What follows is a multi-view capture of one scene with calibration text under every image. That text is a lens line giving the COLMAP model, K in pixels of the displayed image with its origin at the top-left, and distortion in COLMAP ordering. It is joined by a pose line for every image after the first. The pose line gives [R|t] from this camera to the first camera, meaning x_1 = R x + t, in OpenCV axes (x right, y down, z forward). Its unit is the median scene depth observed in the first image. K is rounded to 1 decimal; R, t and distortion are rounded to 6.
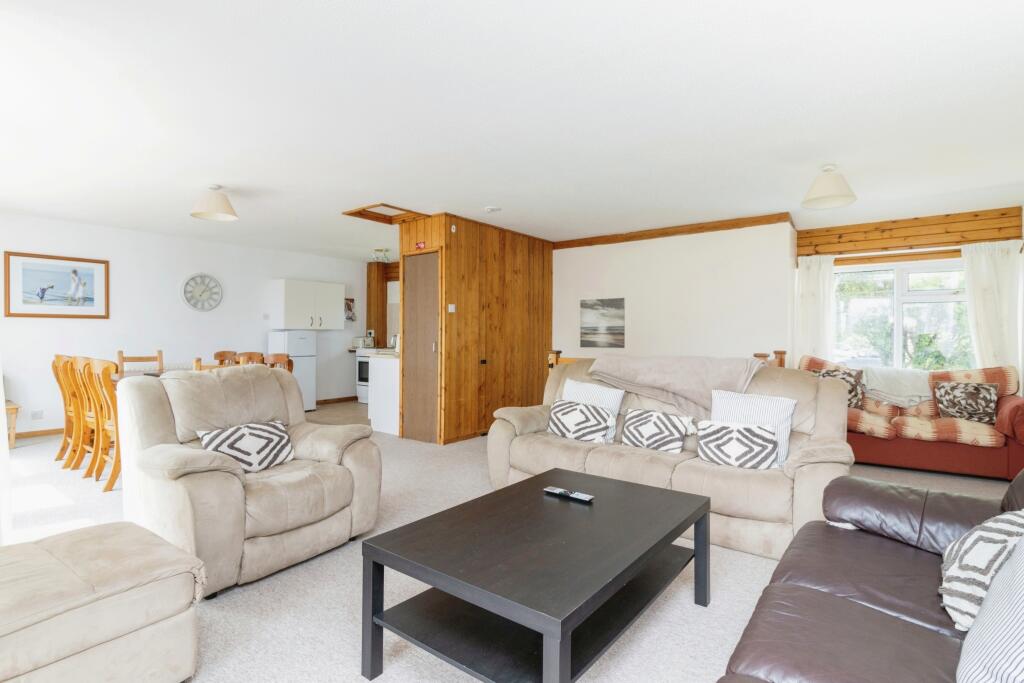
lens RADIAL K [[519.9, 0, 509.9], [0, 519.9, 343.6], [0, 0, 1]] dist [0.003688, -0.003215]
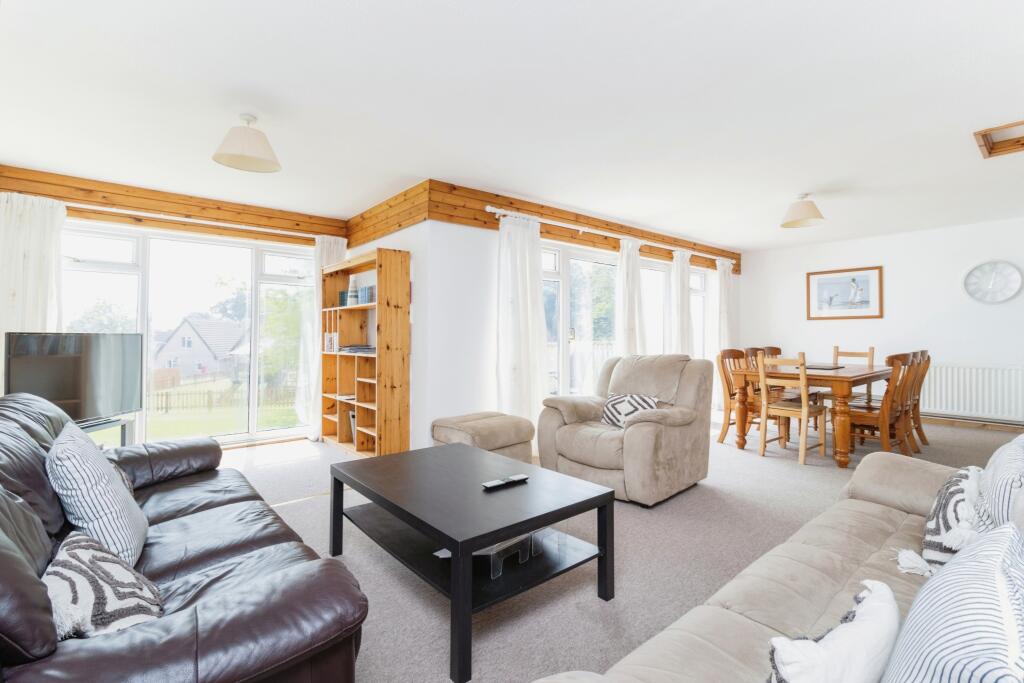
lens RADIAL K [[480.7, 0, 501.8], [0, 480.7, 336.0], [0, 0, 1]] dist [0.003393, -0.000864]
pose [[-0.167107, -0.001651, -0.985937, 0.387360], [-0.008137, 0.999967, -0.000296, -0.002801], [0.985905, 0.007973, -0.167115, 0.385026]]
